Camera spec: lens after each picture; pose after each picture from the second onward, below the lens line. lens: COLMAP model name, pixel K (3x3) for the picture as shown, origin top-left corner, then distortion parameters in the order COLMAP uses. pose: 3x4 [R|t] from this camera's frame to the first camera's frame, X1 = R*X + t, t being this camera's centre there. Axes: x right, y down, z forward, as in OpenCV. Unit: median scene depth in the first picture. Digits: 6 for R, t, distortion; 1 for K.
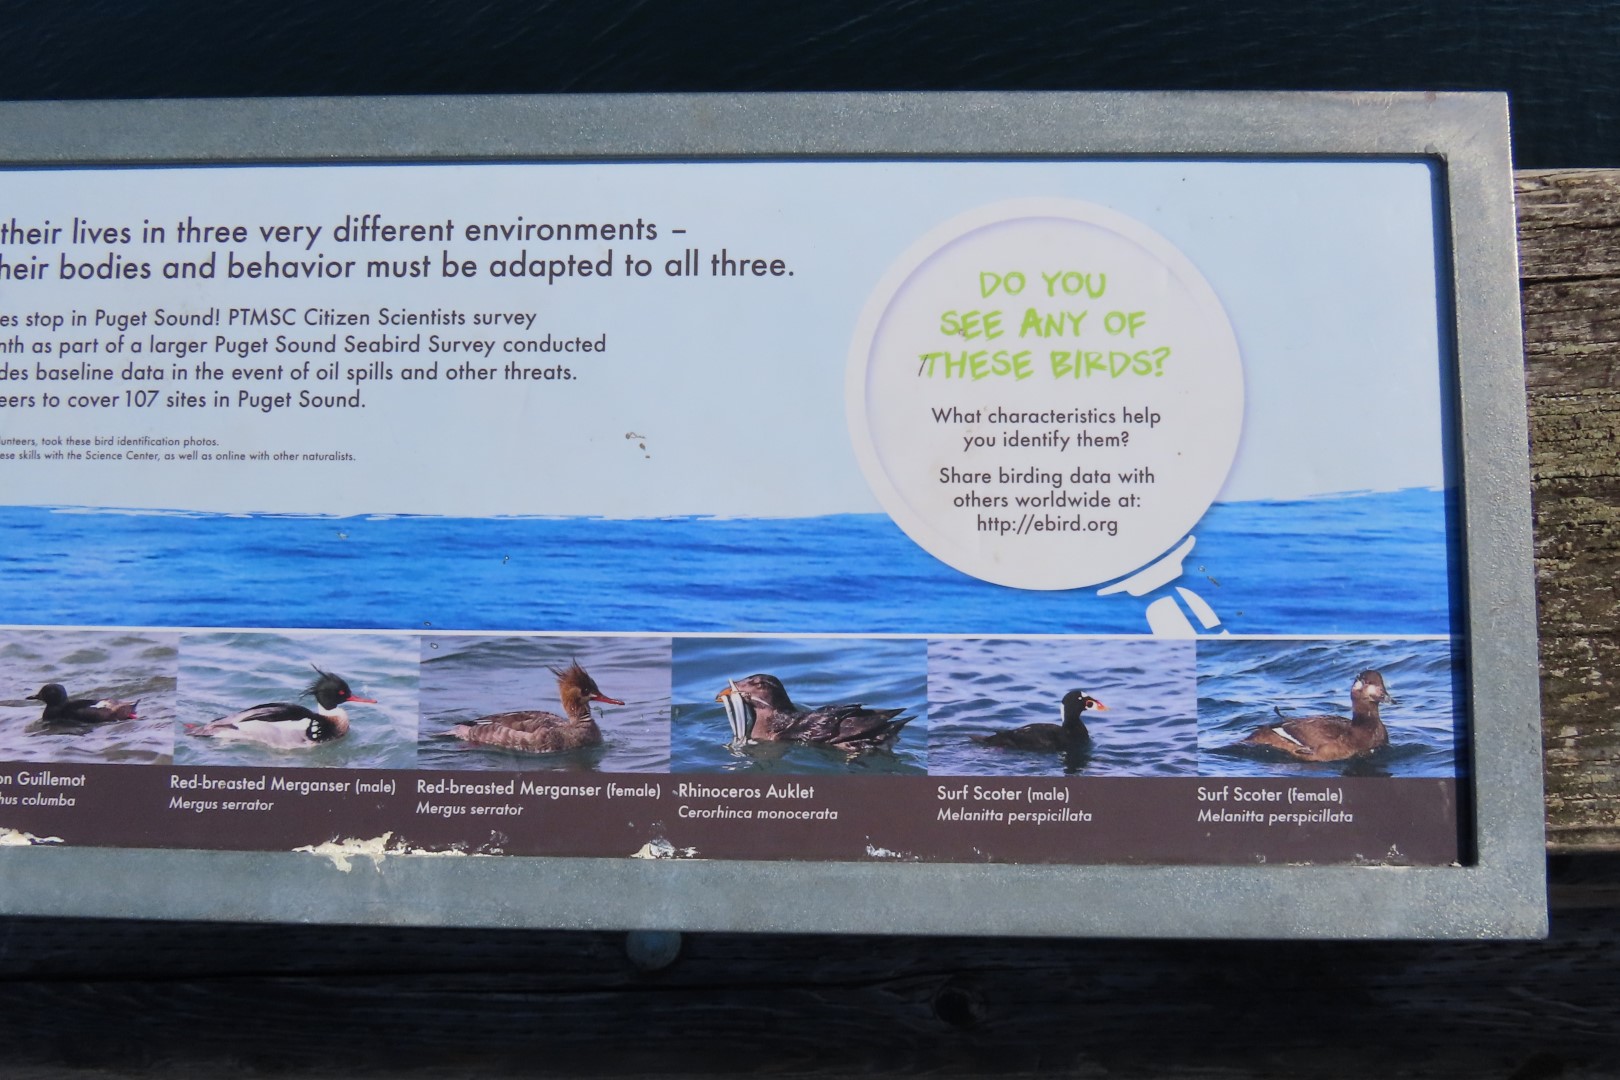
lens RADIAL K [[777.9, 0, 805.9], [0, 777.9, 534.1], [0, 0, 1]] dist [-0.019065, 0.002367]
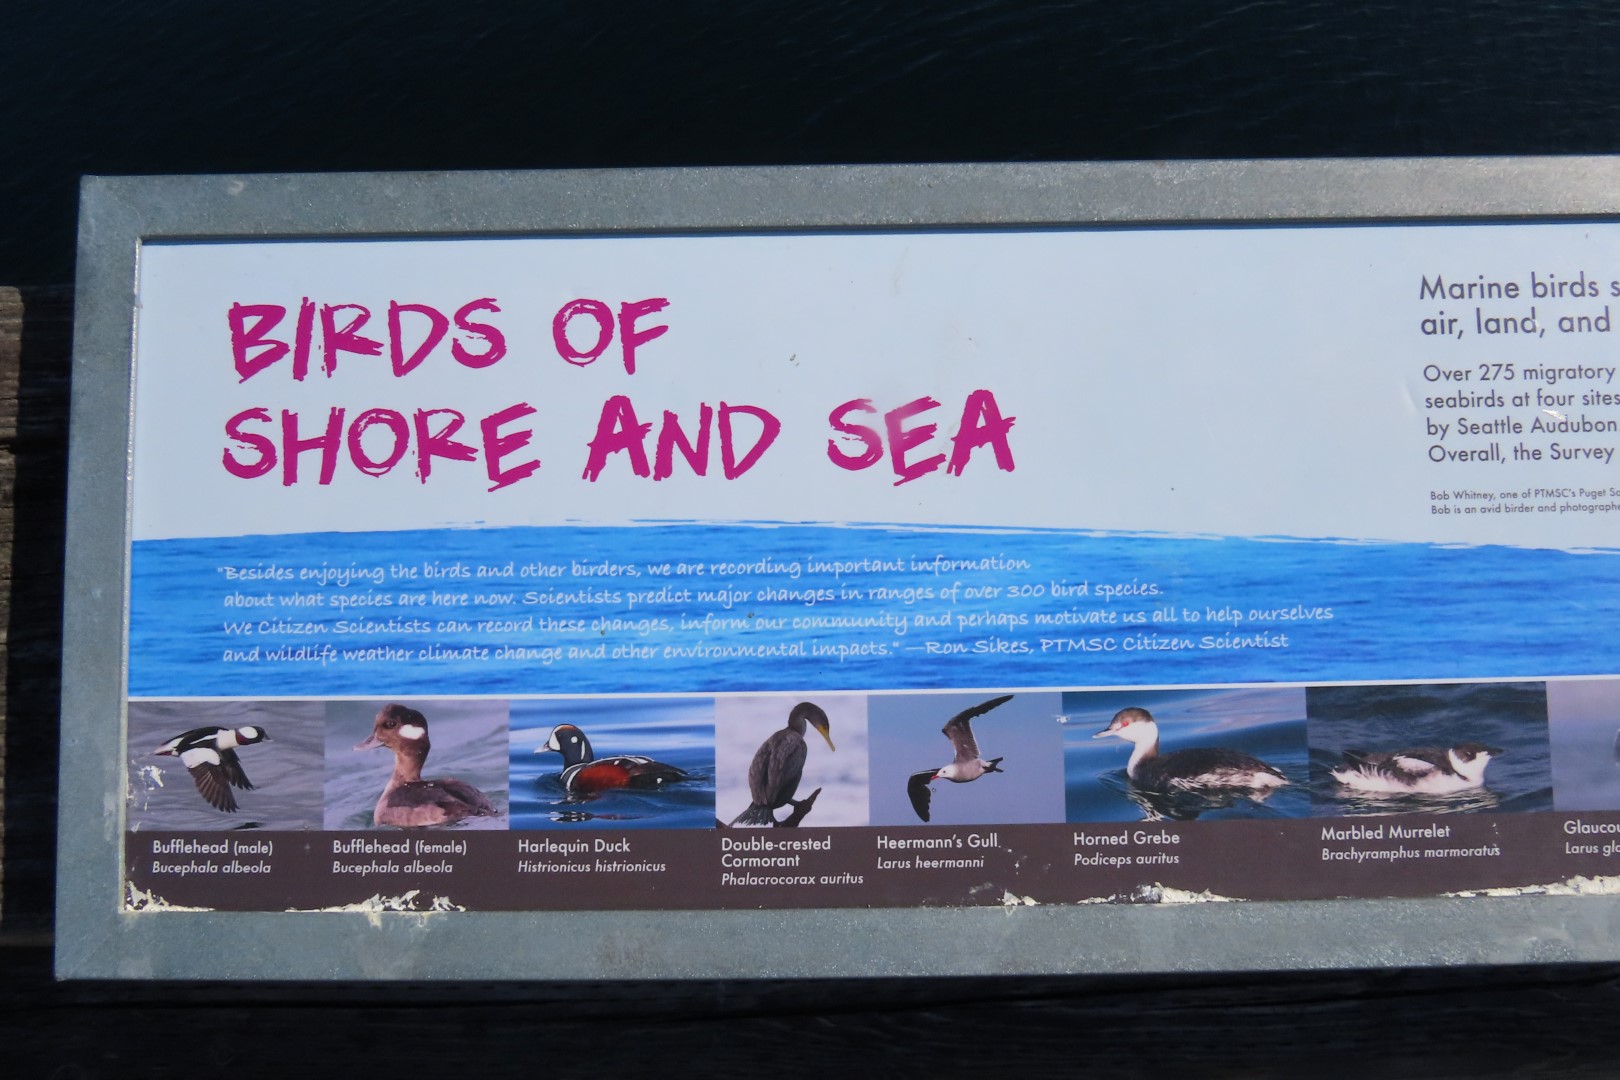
lens RADIAL K [[777.9, 0, 809.4], [0, 777.9, 540.7], [0, 0, 1]] dist [-0.019065, 0.002367]
pose [[0.999580, -0.028928, 0.001537, -2.185630], [0.028924, 0.999579, 0.002327, -0.077385], [-0.001604, -0.002282, 0.999996, -0.011394]]
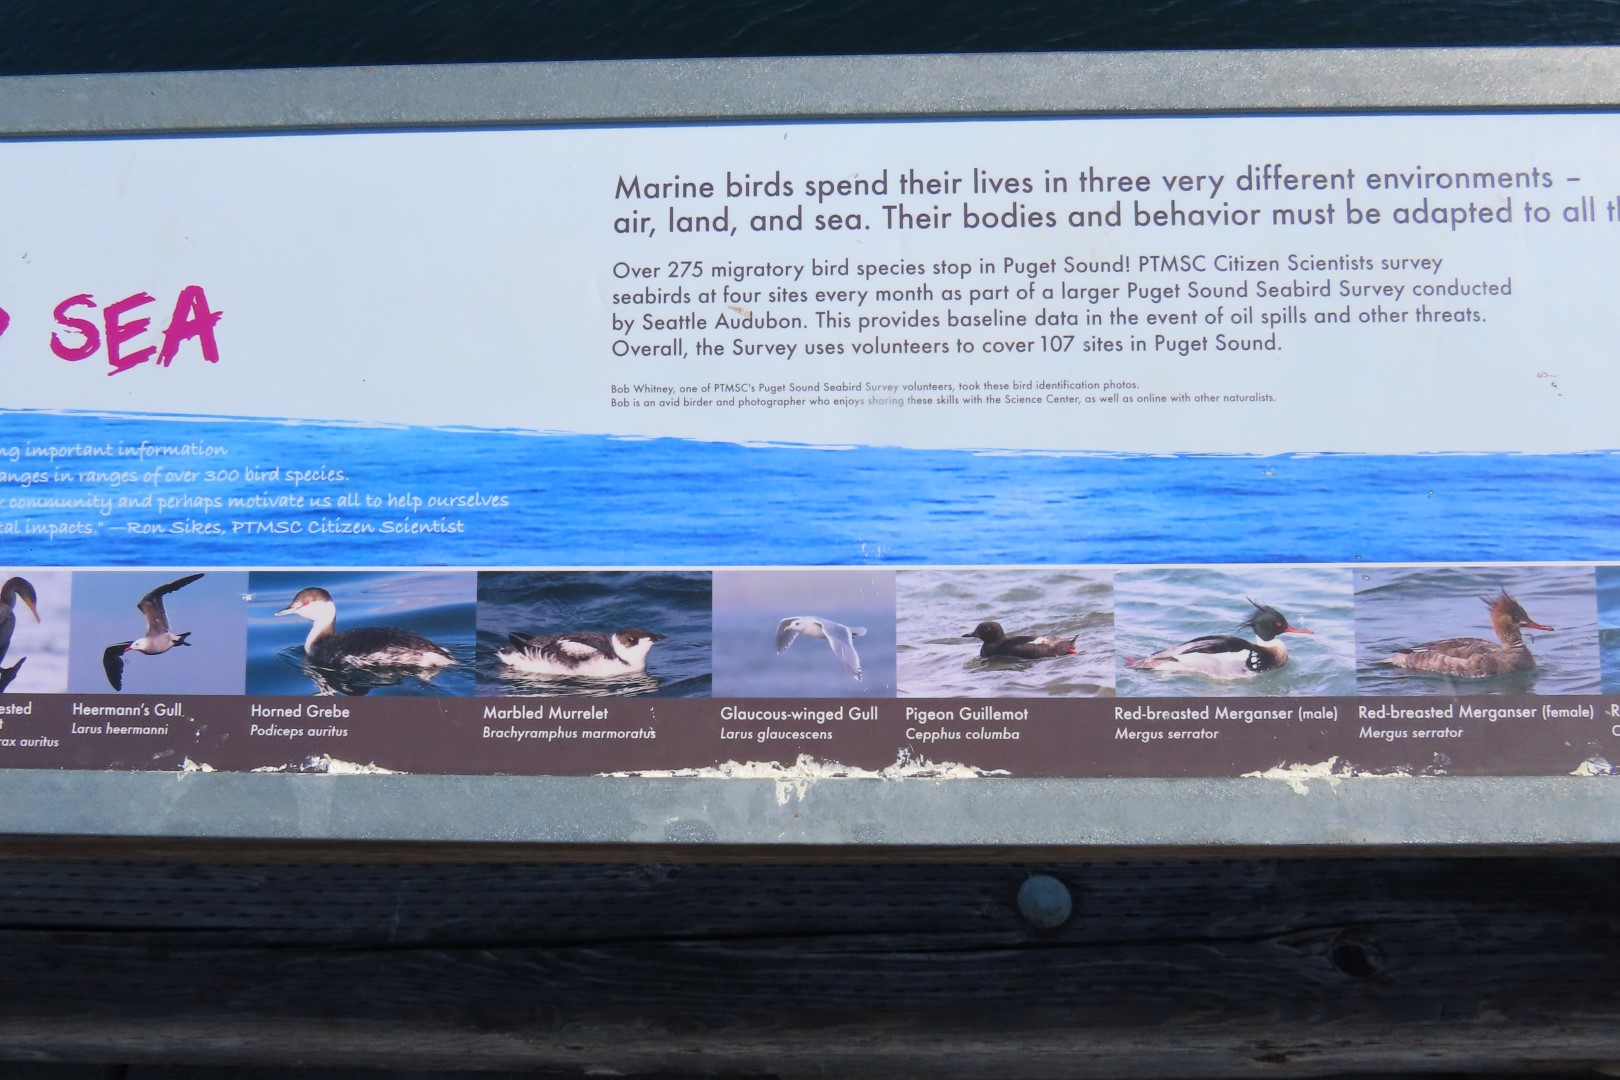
lens RADIAL K [[777.9, 0, 780.1], [0, 777.9, 529.7], [0, 0, 1]] dist [-0.019065, 0.002367]
pose [[0.999820, -0.013372, -0.013489, -1.229535], [0.013479, 0.999878, 0.007864, 0.059523], [0.013382, -0.008044, 0.999878, -0.044887]]
